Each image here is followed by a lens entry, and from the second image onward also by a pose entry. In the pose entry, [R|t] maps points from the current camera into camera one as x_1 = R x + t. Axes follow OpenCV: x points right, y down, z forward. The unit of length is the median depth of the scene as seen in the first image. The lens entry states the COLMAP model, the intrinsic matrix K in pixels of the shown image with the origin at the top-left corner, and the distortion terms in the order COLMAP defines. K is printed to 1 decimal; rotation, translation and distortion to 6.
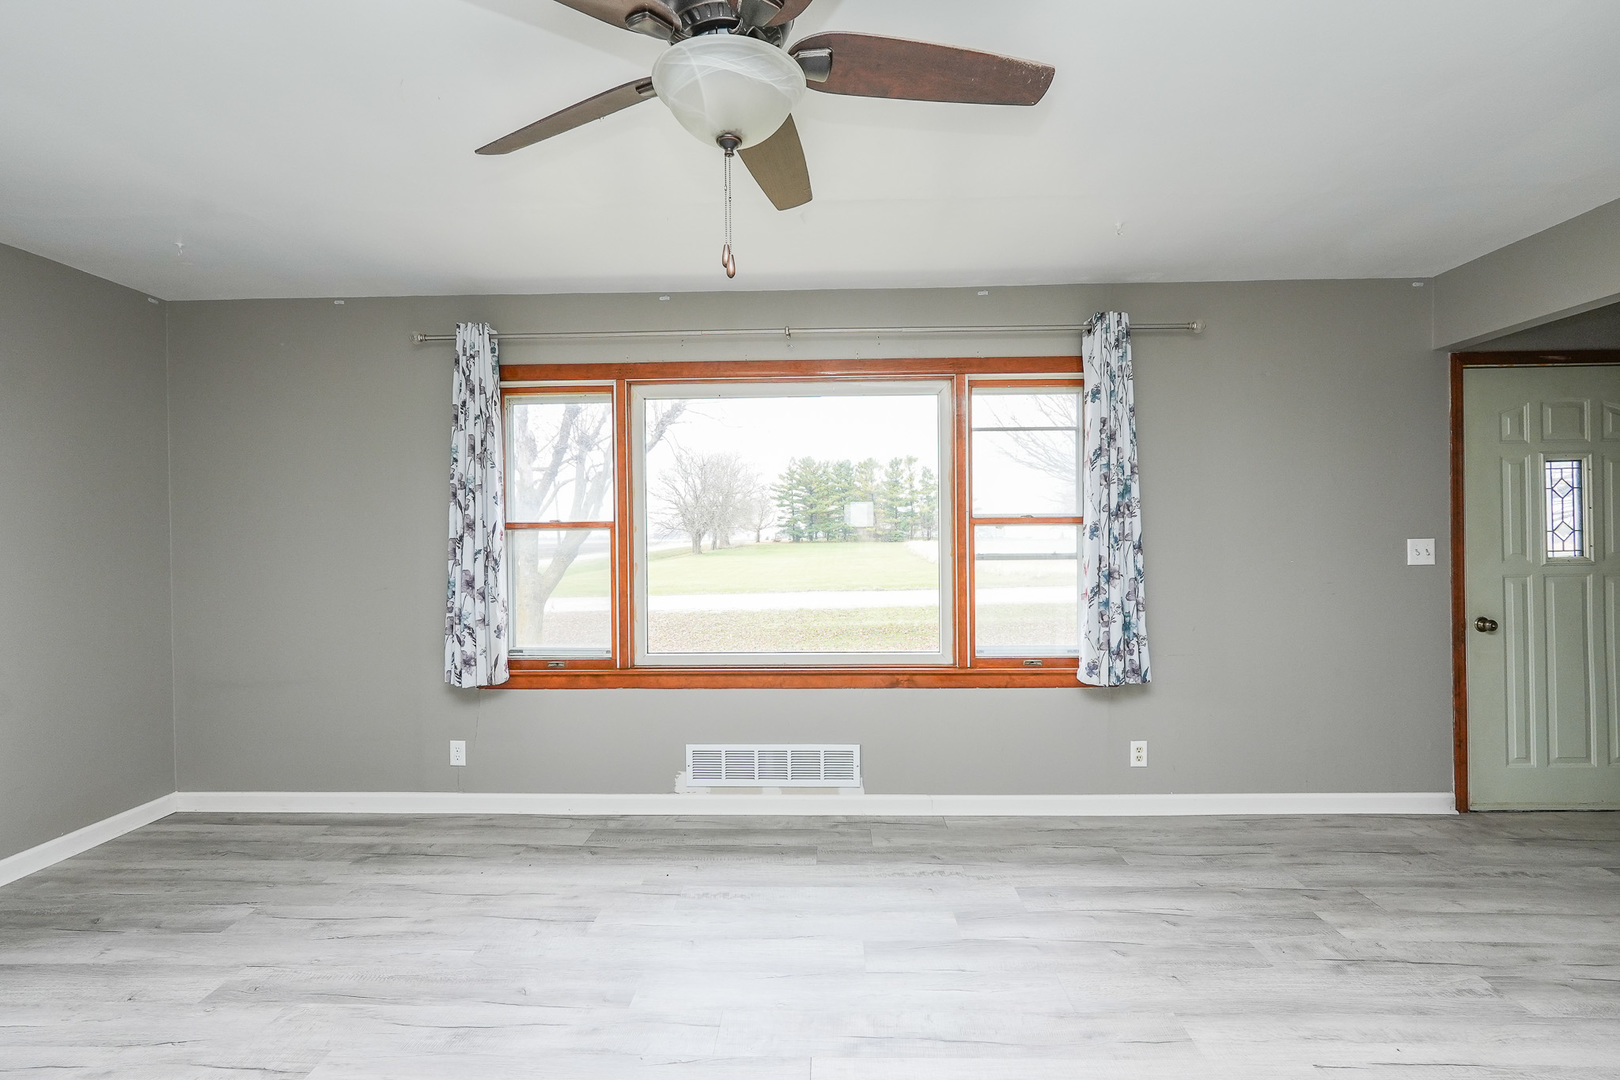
lens RADIAL K [[739.2, 0, 807.4], [0, 739.2, 541.0], [0, 0, 1]] dist [-0.017705, 0.008369]
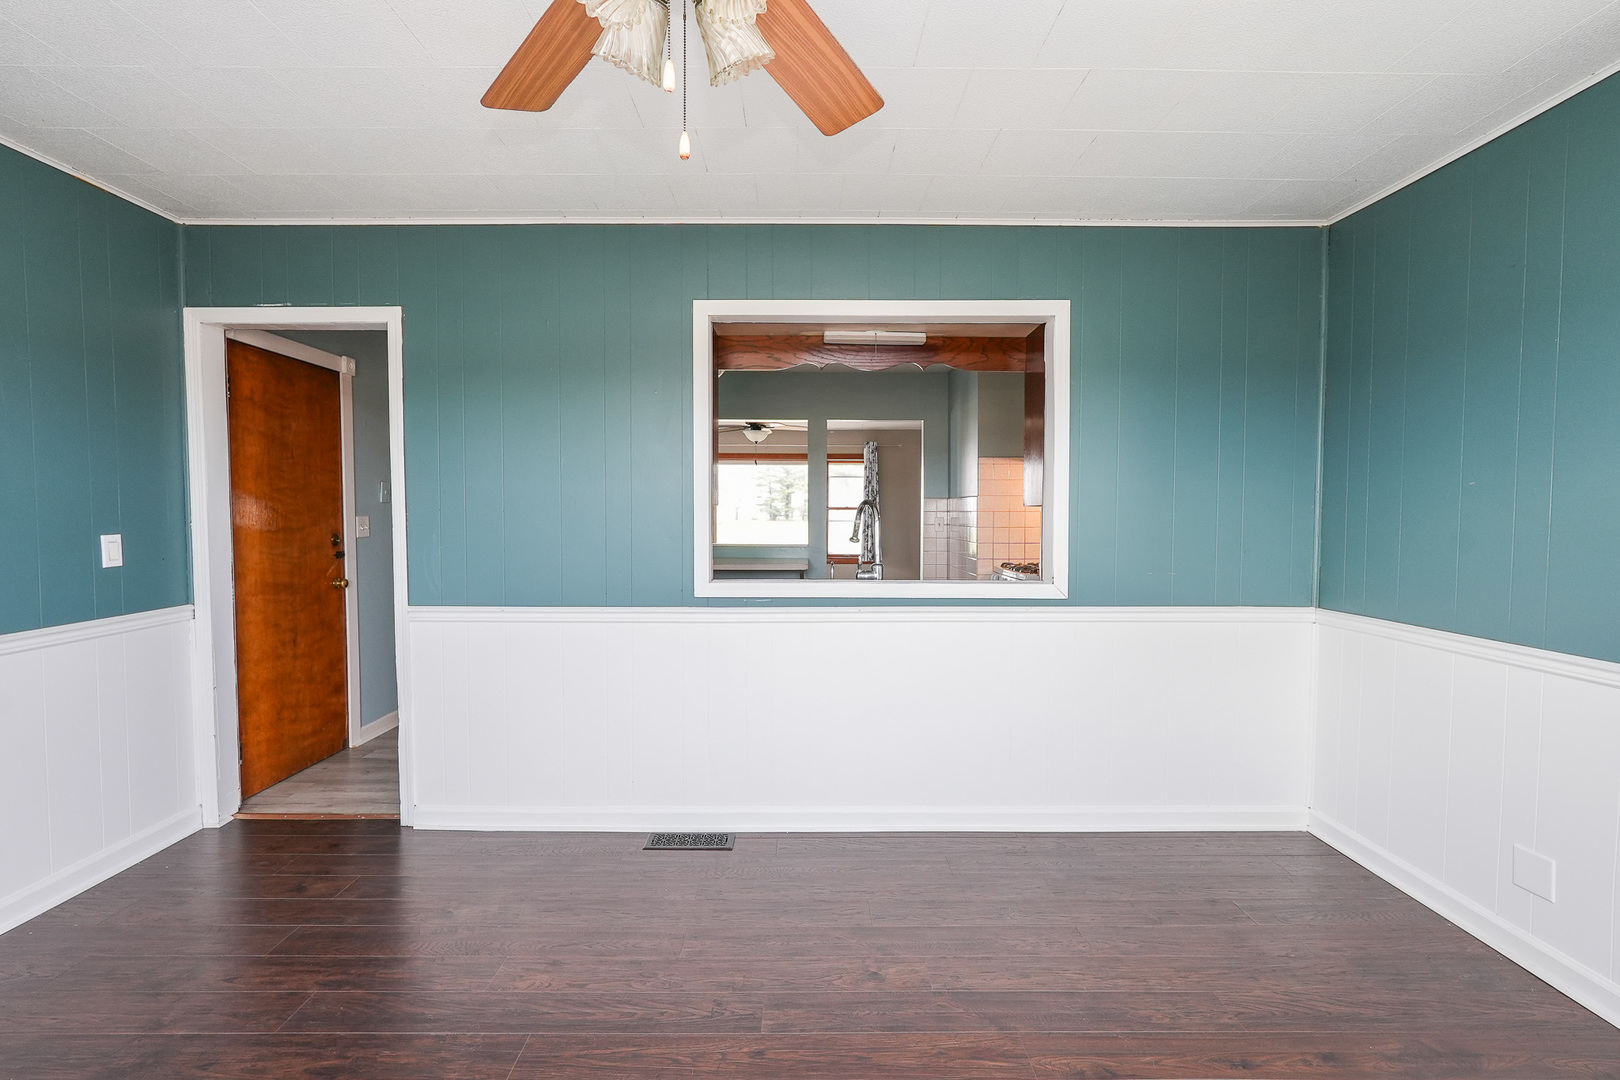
lens RADIAL K [[739.2, 0, 807.9], [0, 739.2, 543.6], [0, 0, 1]] dist [-0.017705, 0.008369]
pose [[0.999419, 0.012750, 0.031608, 0.053762], [-0.013762, 0.999392, 0.032030, 0.021611], [-0.031180, -0.032447, 0.998987, -2.062213]]
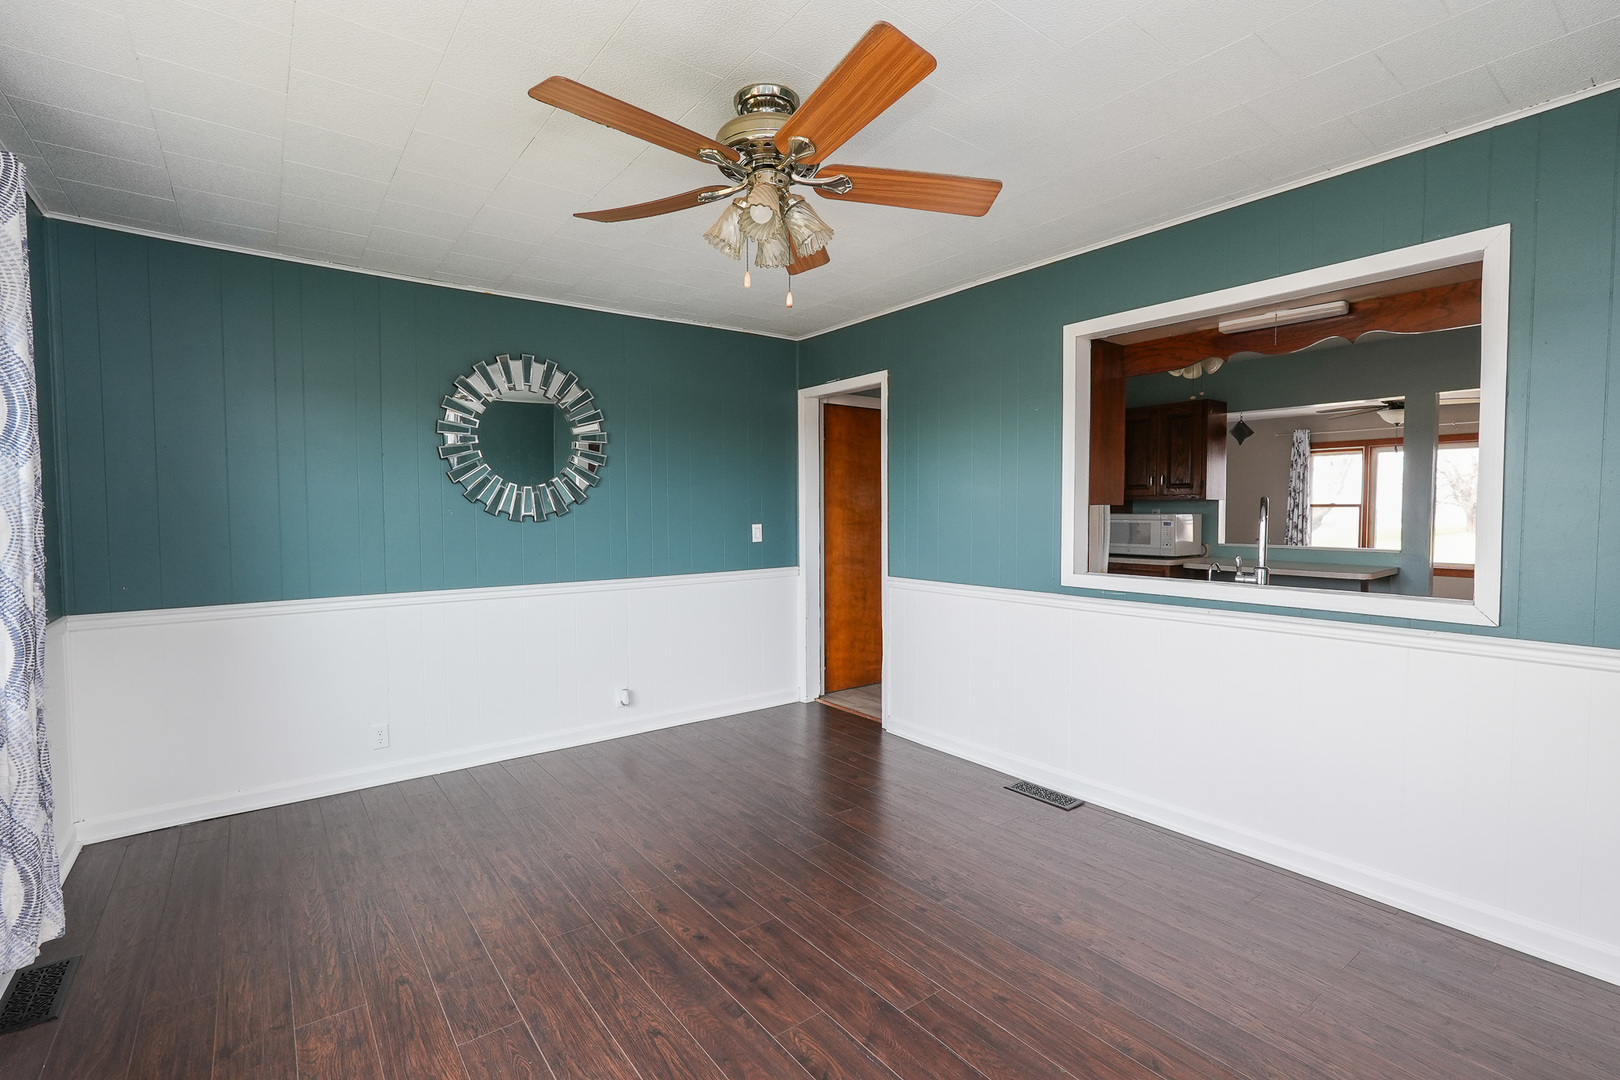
lens RADIAL K [[739.2, 0, 808.5], [0, 739.2, 542.3], [0, 0, 1]] dist [-0.017705, 0.008369]
pose [[0.626563, 0.044967, -0.778073, 0.519899], [-0.014154, 0.998826, 0.046327, 0.014839], [0.779243, -0.018014, 0.626463, -2.077380]]
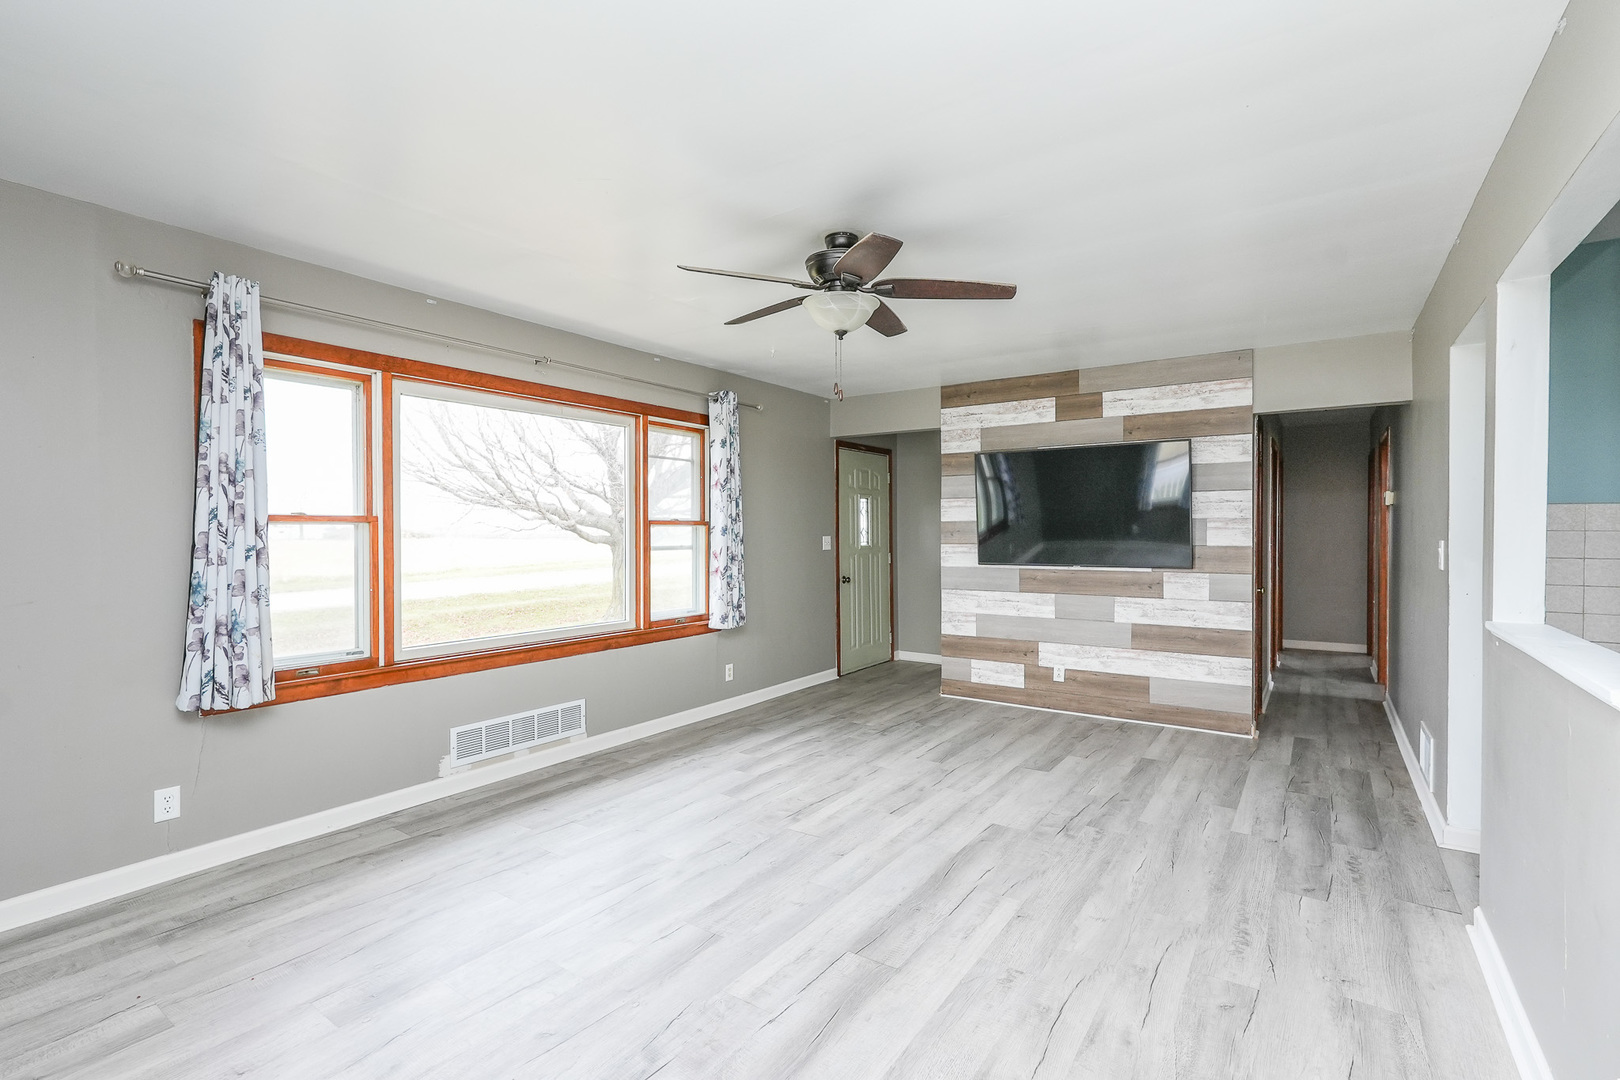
lens RADIAL K [[739.2, 0, 809.4], [0, 739.2, 540.7], [0, 0, 1]] dist [-0.017705, 0.008369]
pose [[0.548138, -0.002027, 0.836386, -0.799888], [0.002270, 0.999997, 0.000935, 0.006884], [-0.836385, 0.001386, 0.548141, -0.008227]]
